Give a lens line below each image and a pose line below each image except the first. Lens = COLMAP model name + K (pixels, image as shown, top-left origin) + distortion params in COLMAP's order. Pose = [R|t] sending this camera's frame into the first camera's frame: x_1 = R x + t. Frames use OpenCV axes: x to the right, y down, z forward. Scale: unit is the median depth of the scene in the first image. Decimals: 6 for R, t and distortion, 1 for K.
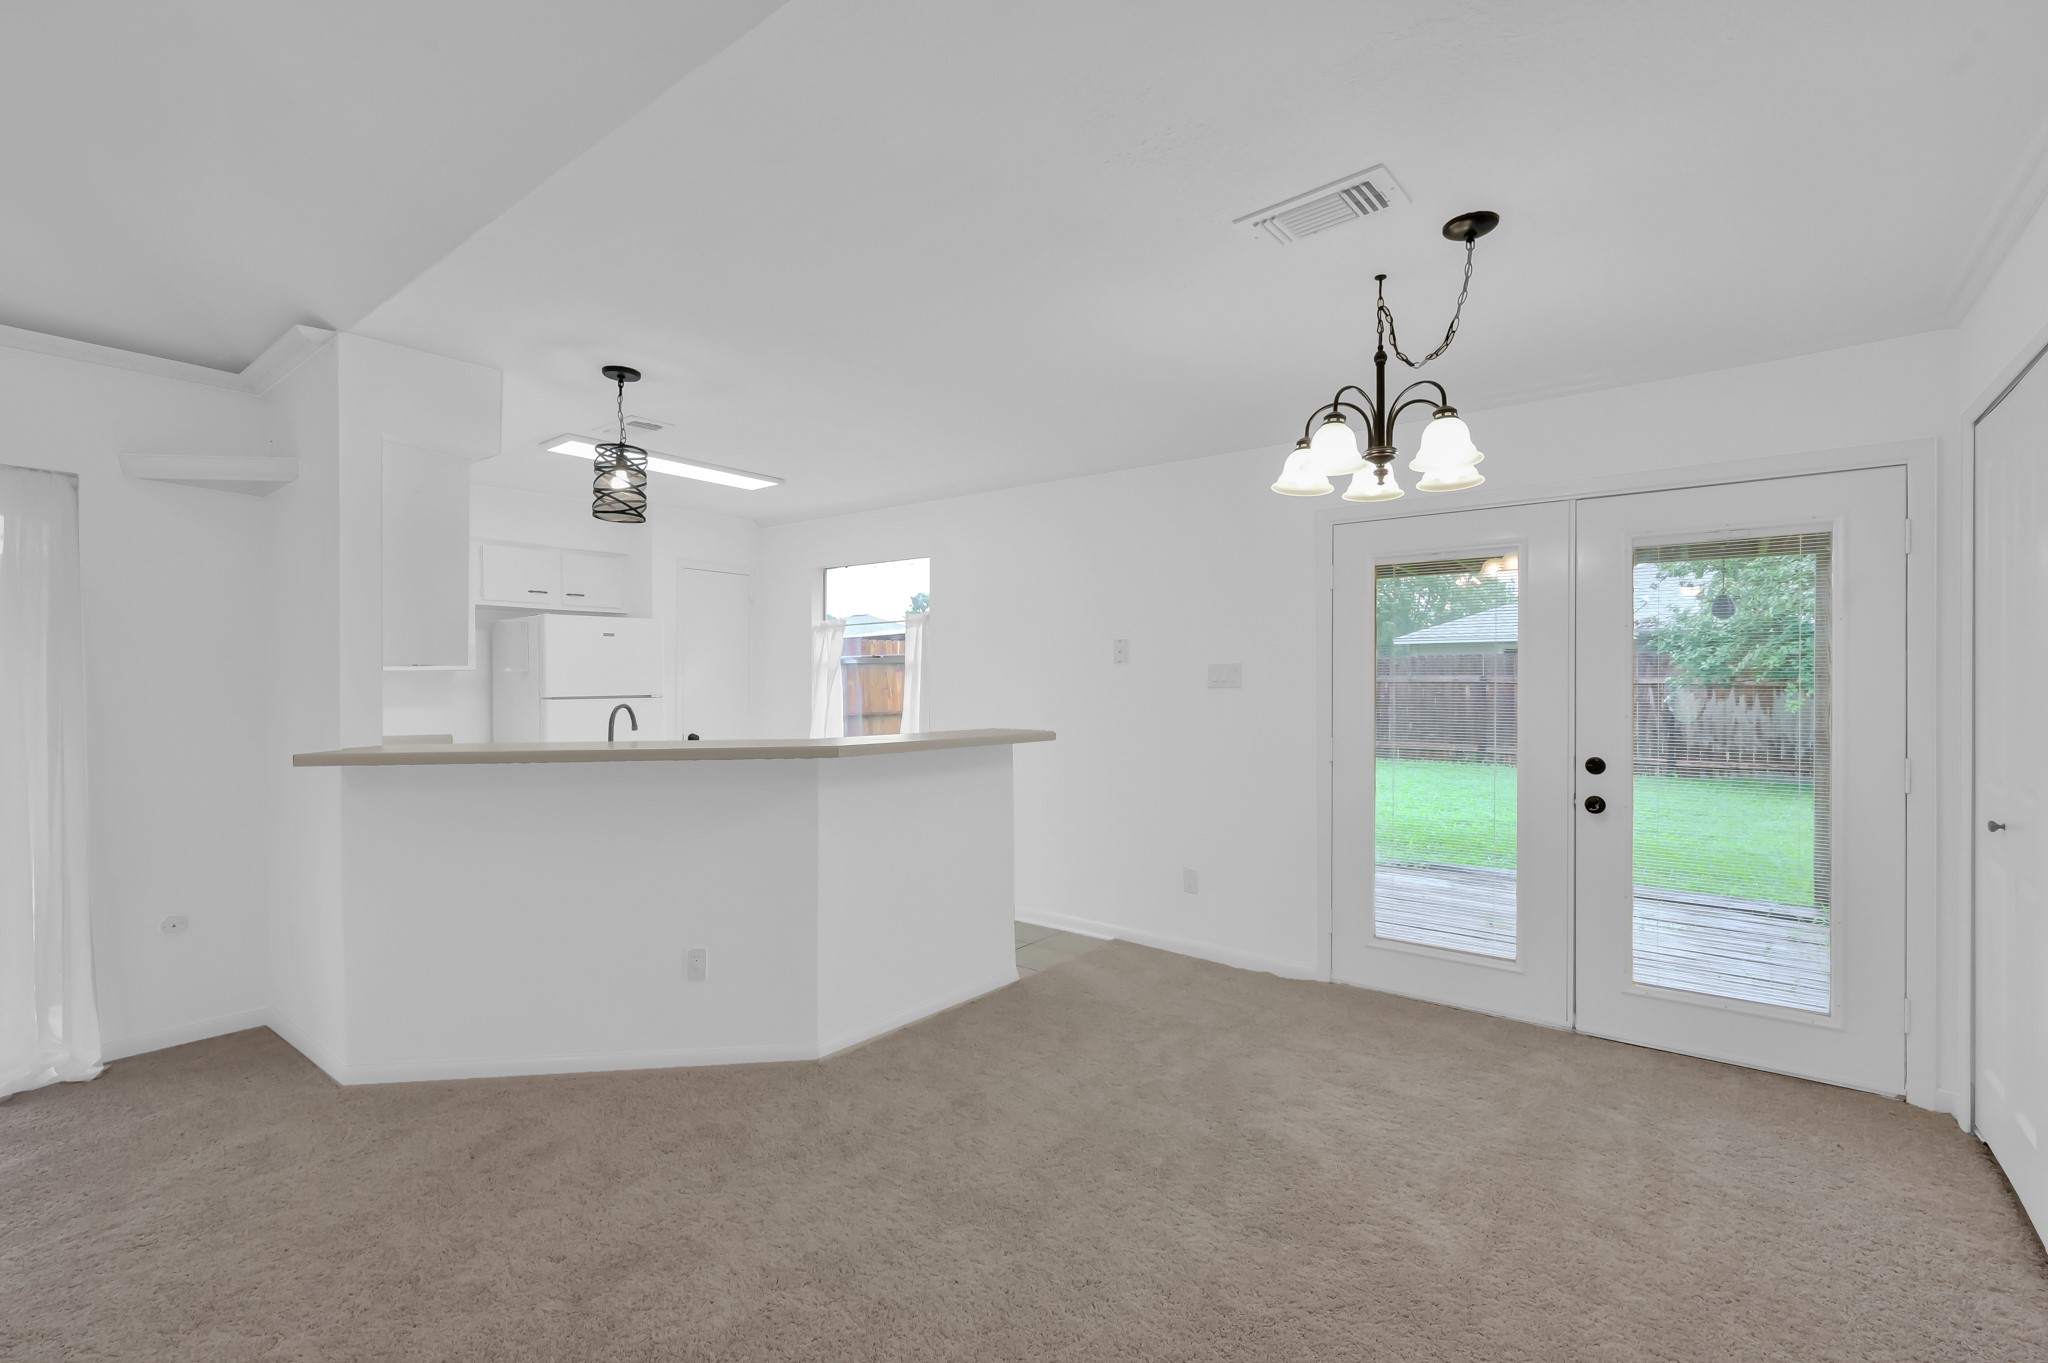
lens RADIAL K [[903.5, 0, 1022.8], [0, 903.5, 688.0], [0, 0, 1]] dist [0.001161, 0.000255]
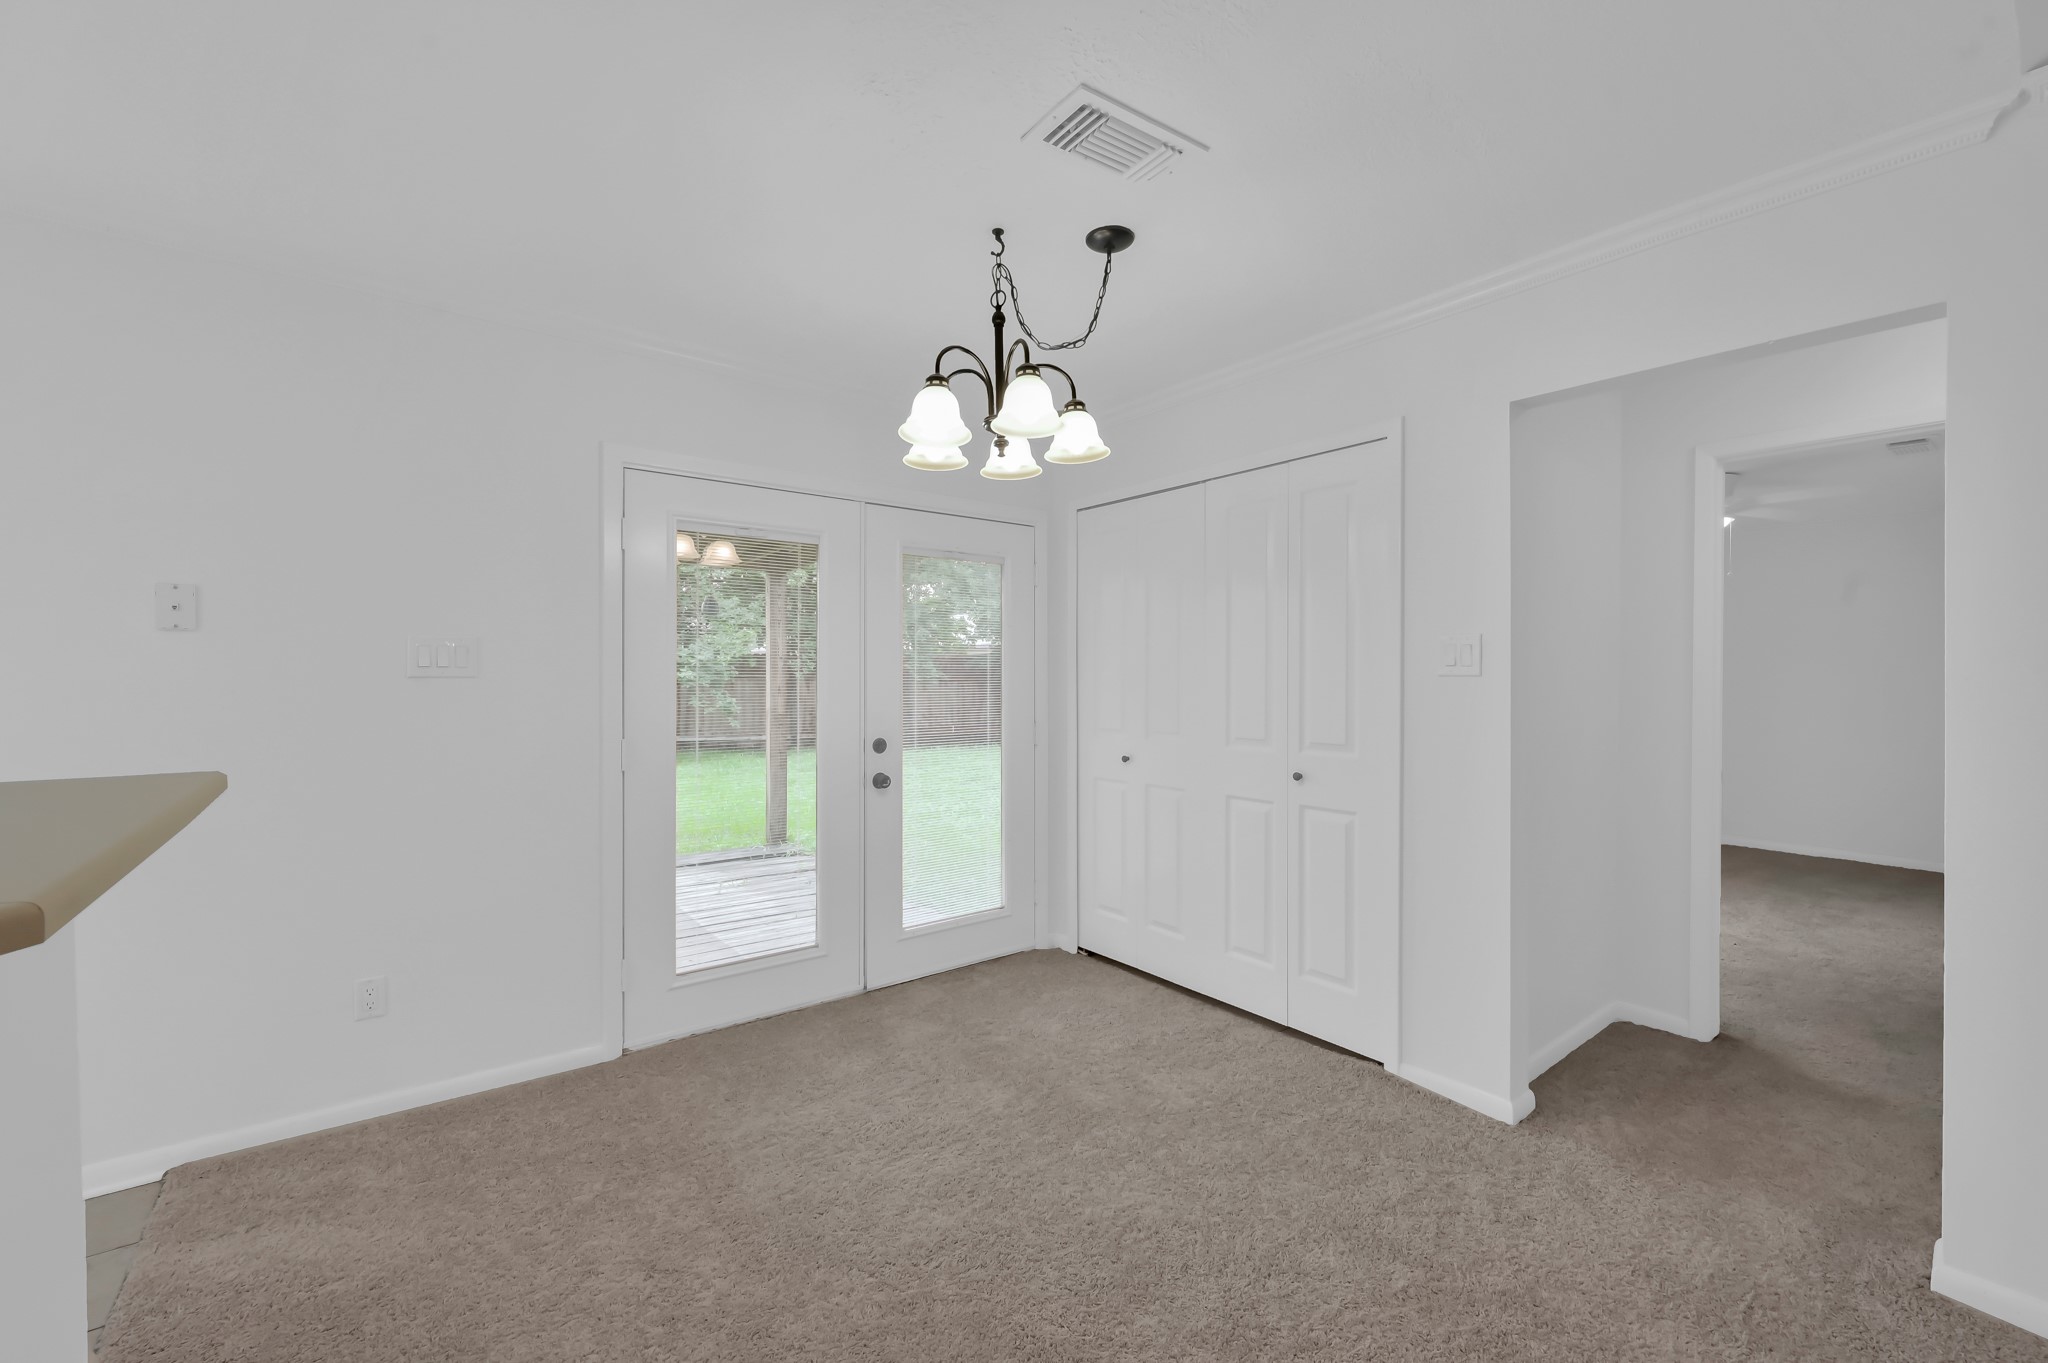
lens RADIAL K [[836.4, 0, 1021.1], [0, 836.4, 677.7], [0, 0, 1]] dist [-0.001832, -0.000246]
pose [[0.244231, -0.004716, 0.969706, -0.309786], [0.002807, 0.999987, 0.004157, -0.001293], [-0.969713, 0.001707, 0.244241, 0.555600]]
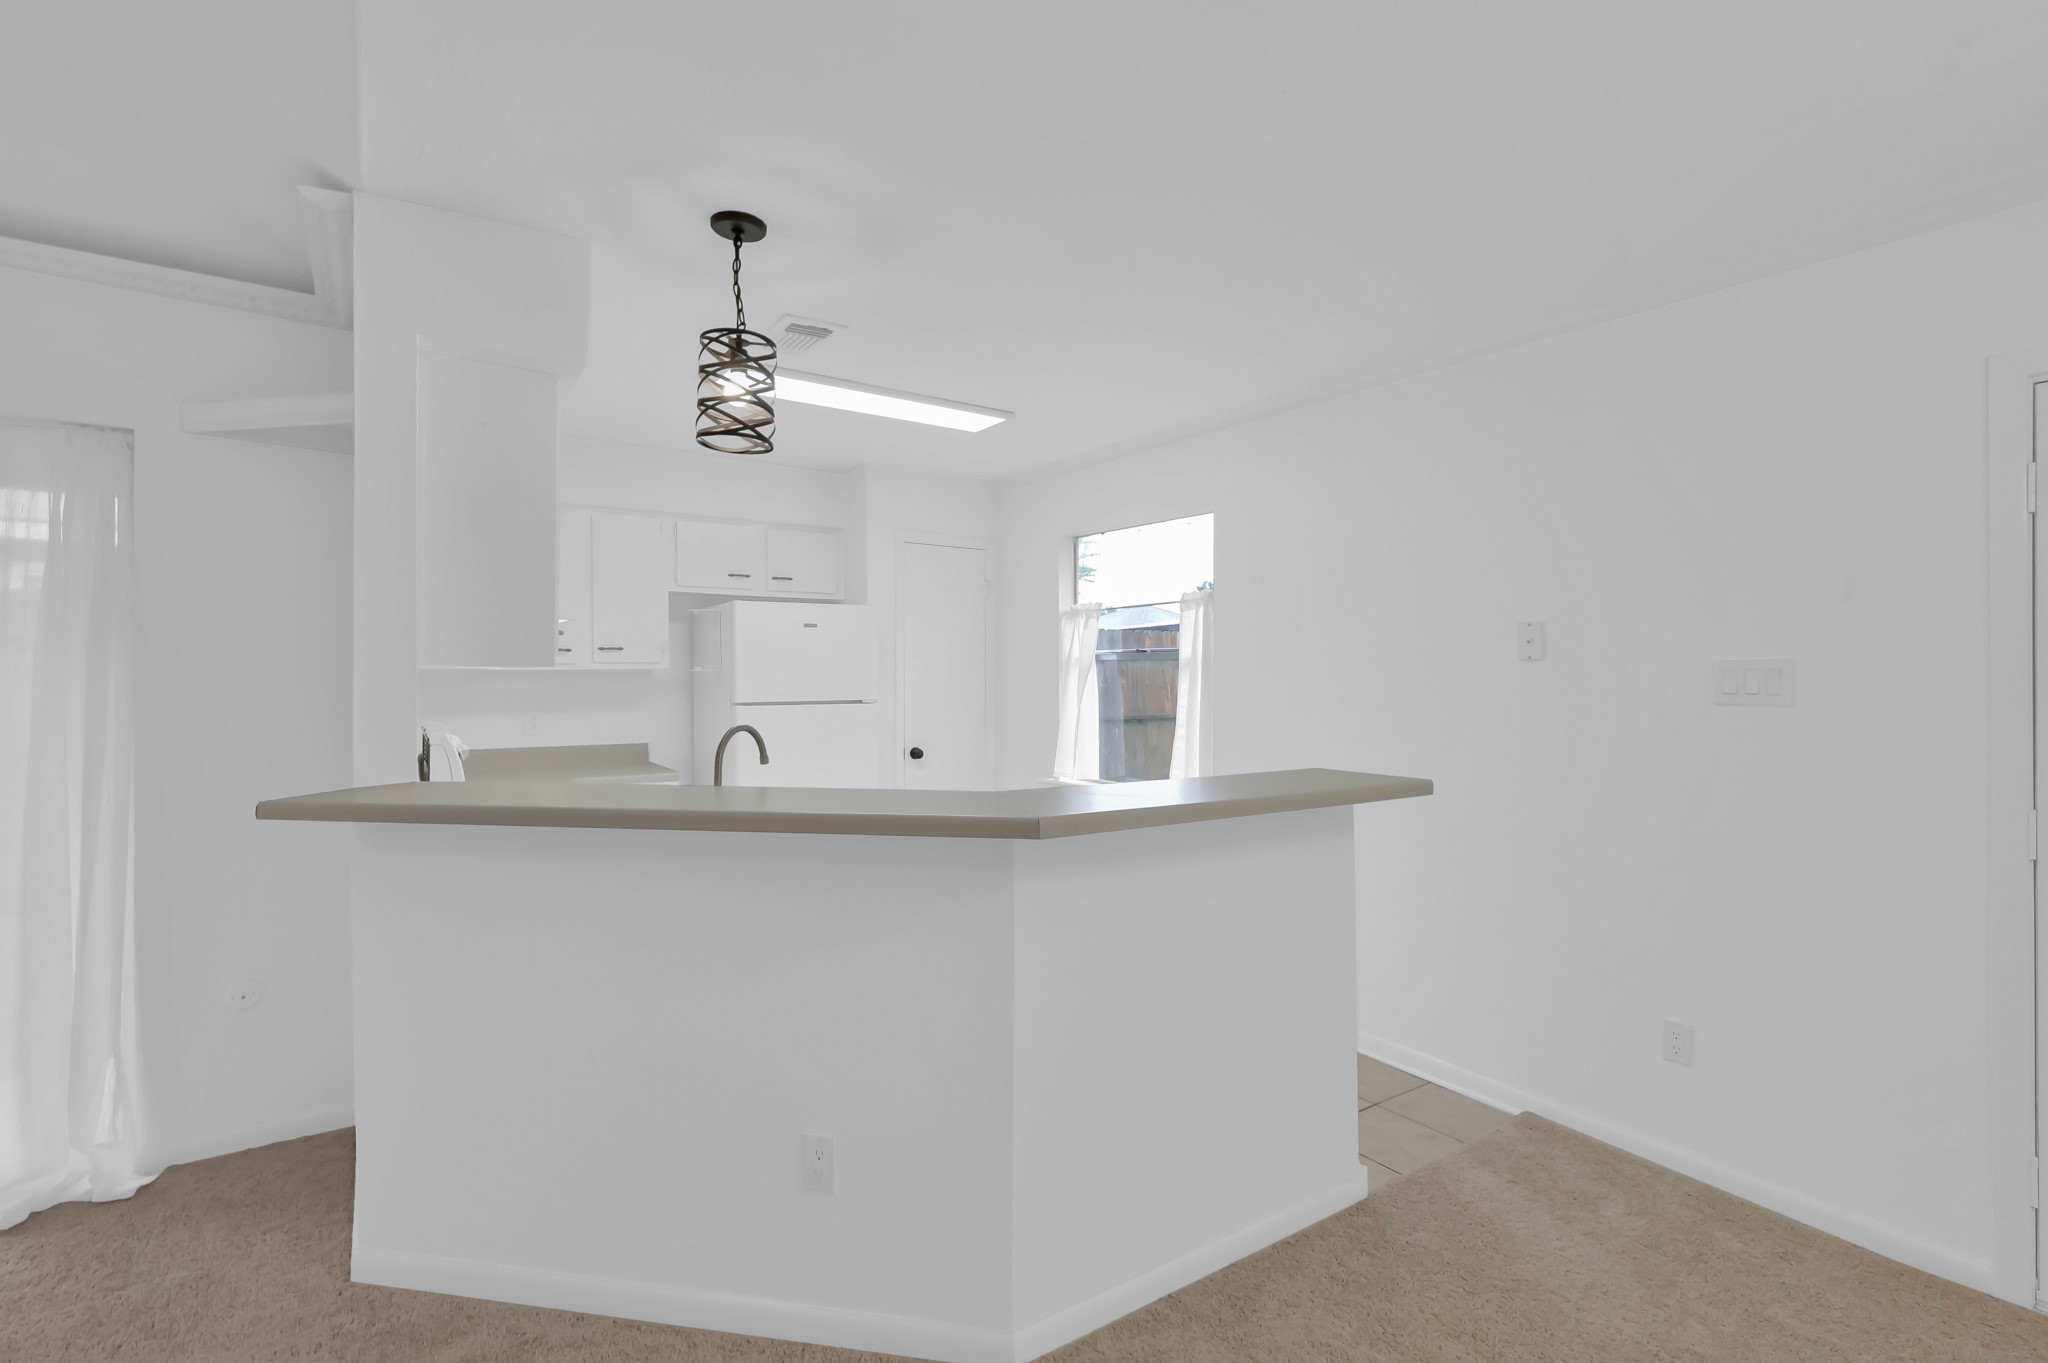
lens RADIAL K [[951.5, 0, 1022.9], [0, 951.5, 671.6], [0, 0, 1]] dist [0.000834, -0.000084]
pose [[0.955068, 0.001990, -0.296381, -0.038224], [-0.005241, 0.999935, -0.010173, -0.015529], [0.296341, 0.011269, 0.955016, 0.375513]]
